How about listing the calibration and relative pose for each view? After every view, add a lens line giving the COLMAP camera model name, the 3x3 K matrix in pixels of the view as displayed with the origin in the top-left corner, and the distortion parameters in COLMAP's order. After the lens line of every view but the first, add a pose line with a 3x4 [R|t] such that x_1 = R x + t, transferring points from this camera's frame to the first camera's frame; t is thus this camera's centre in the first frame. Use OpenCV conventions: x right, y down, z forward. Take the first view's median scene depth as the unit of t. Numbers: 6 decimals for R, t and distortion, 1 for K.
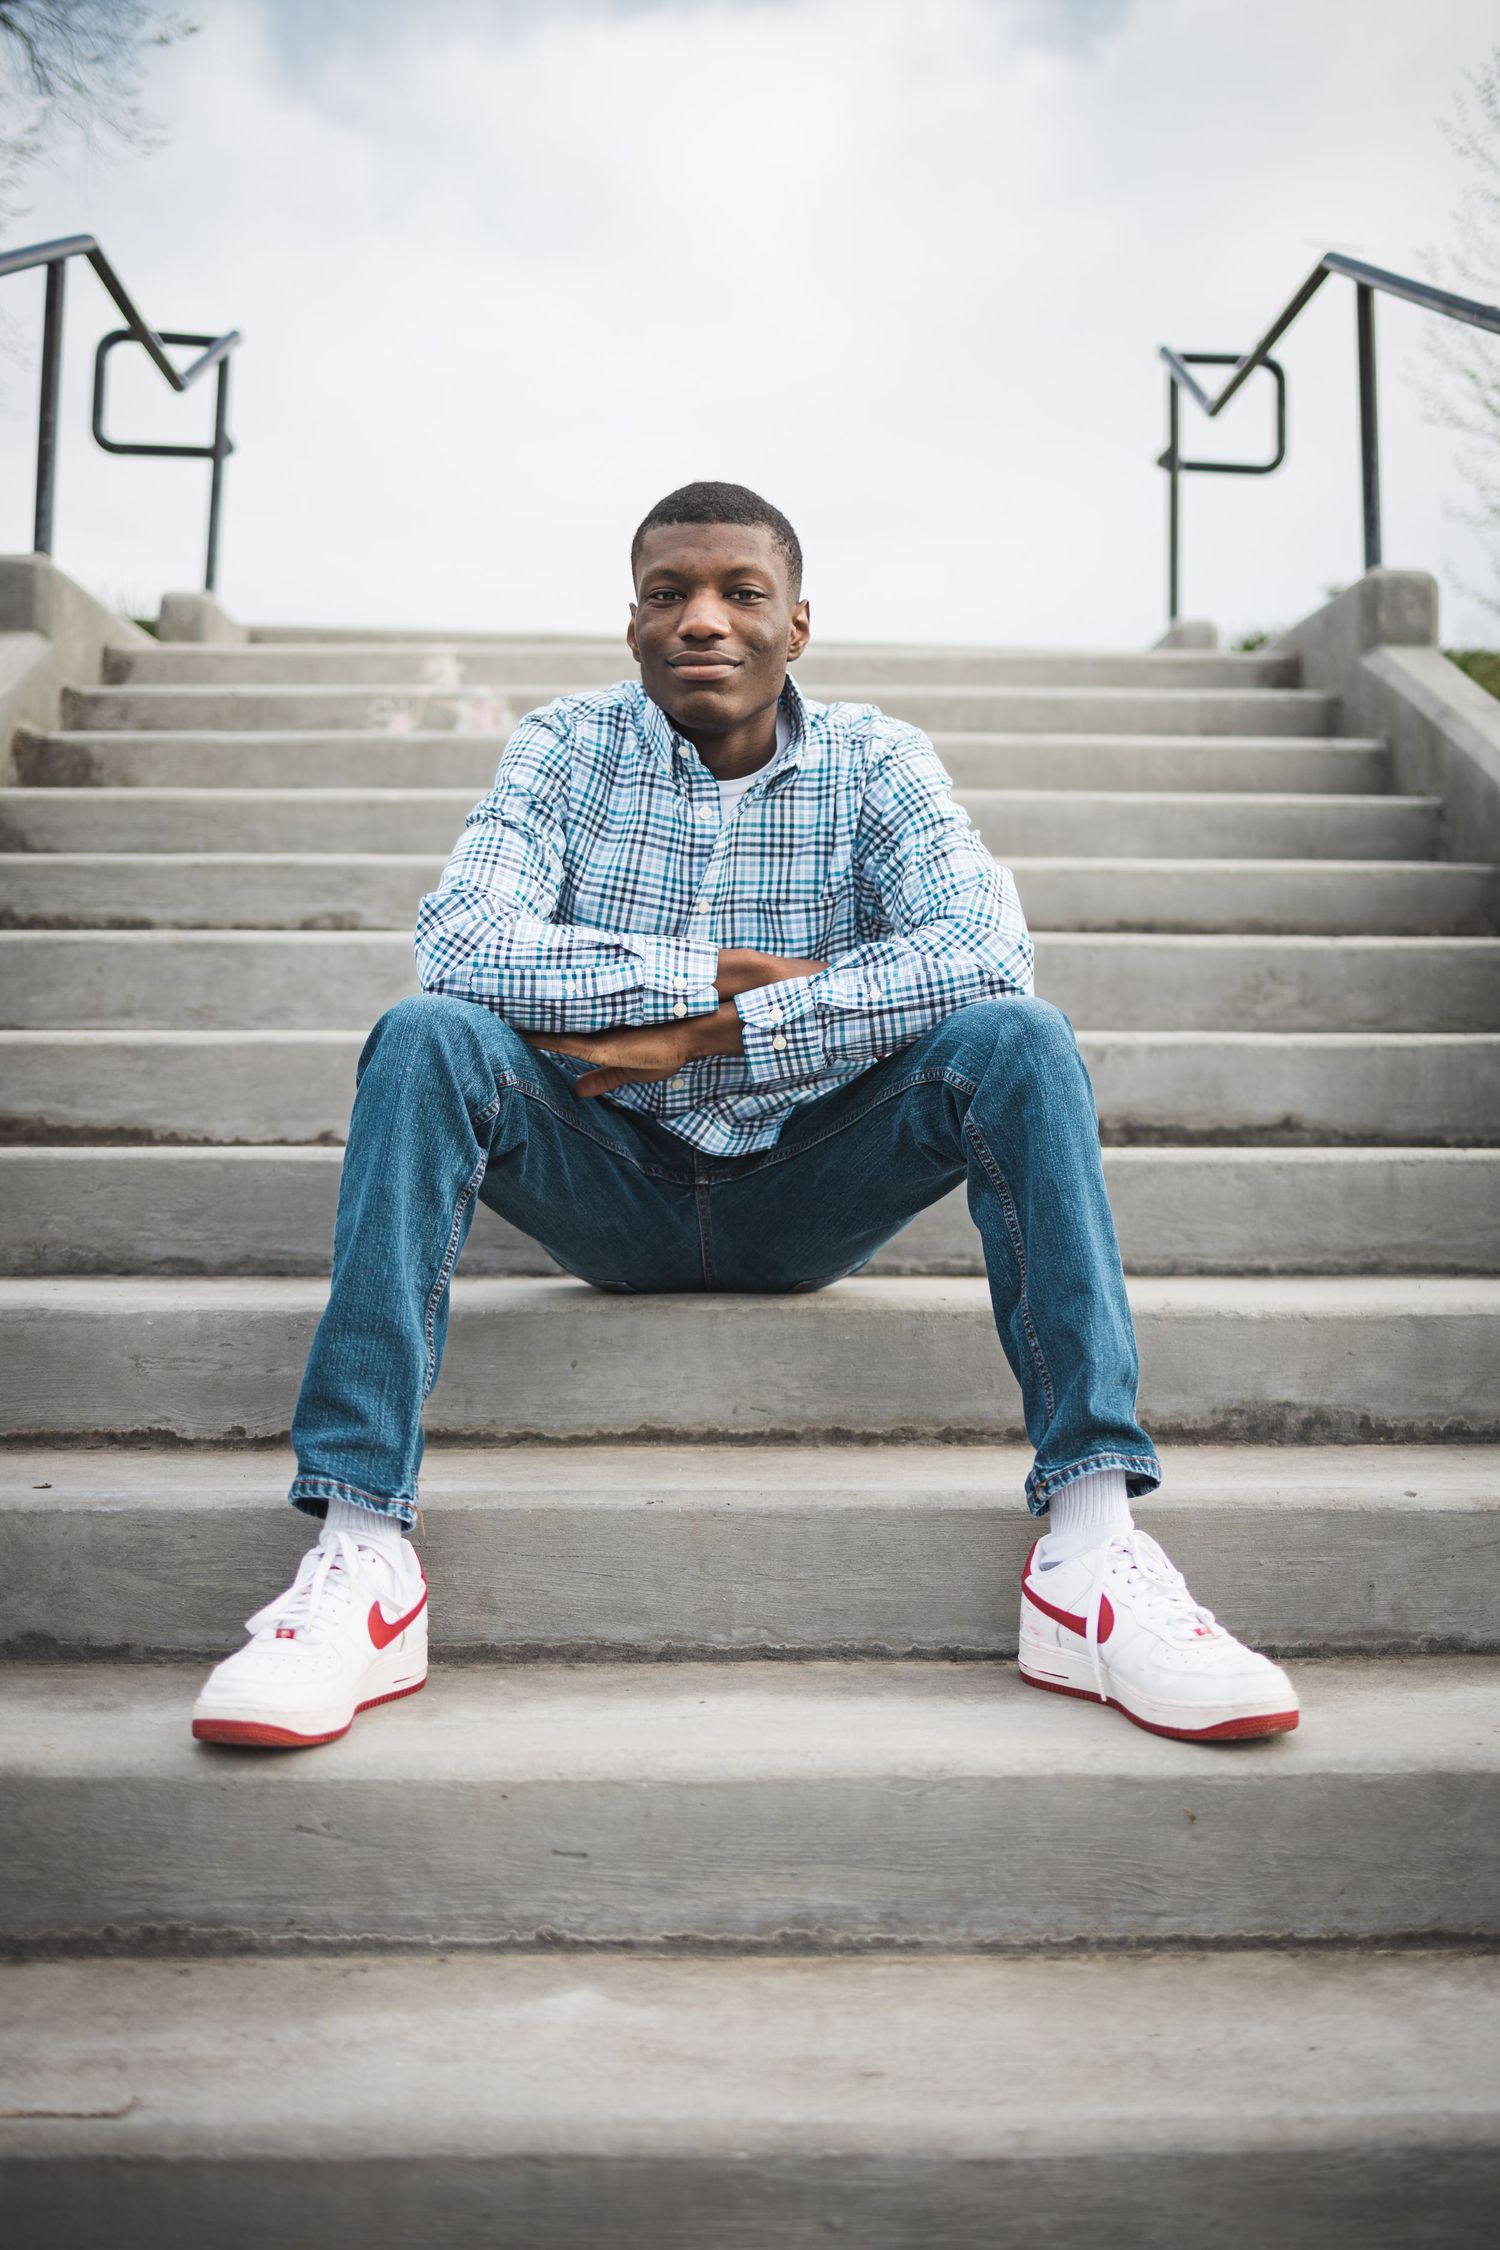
lens RADIAL K [[2408.4, 0, 750.0], [0, 2408.4, 1125.0], [0, 0, 1]] dist [-0.079610, 0.002053]
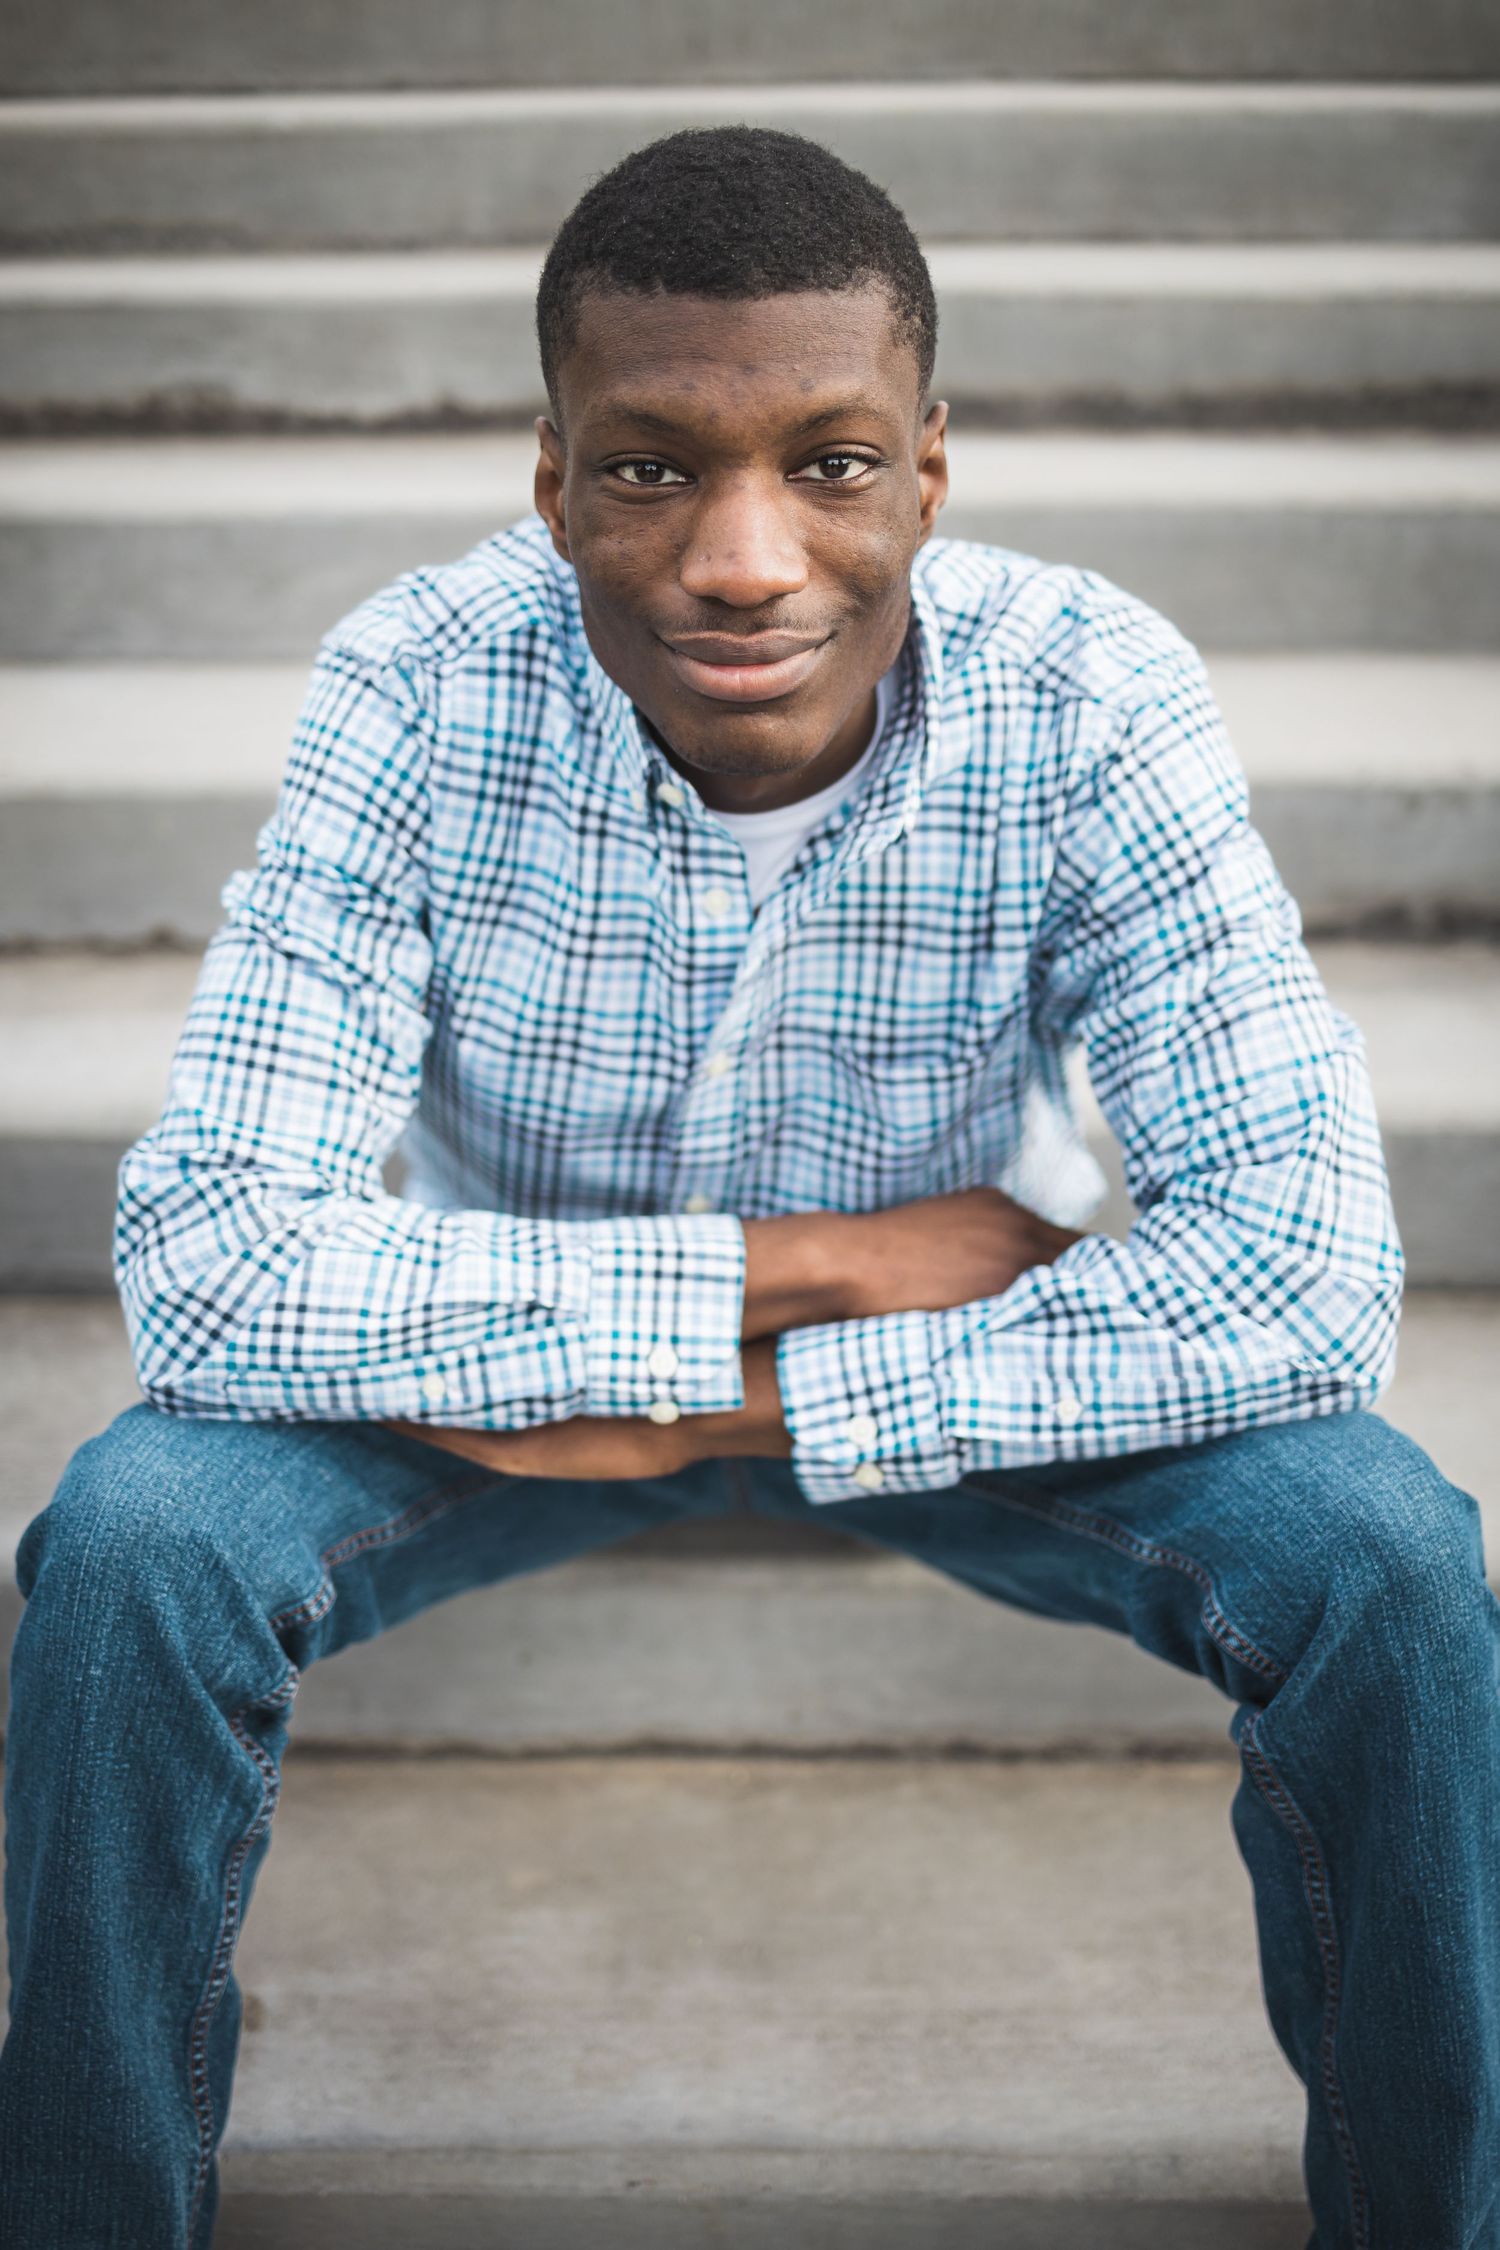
lens RADIAL K [[2408.4, 0, 750.0], [0, 2408.4, 1125.0], [0, 0, 1]] dist [-0.079610, 0.002053]
pose [[0.998896, 0.010102, -0.045886, 0.009547], [0.011019, 0.899004, 0.437801, -0.296625], [0.045674, -0.437823, 0.897900, 0.558935]]
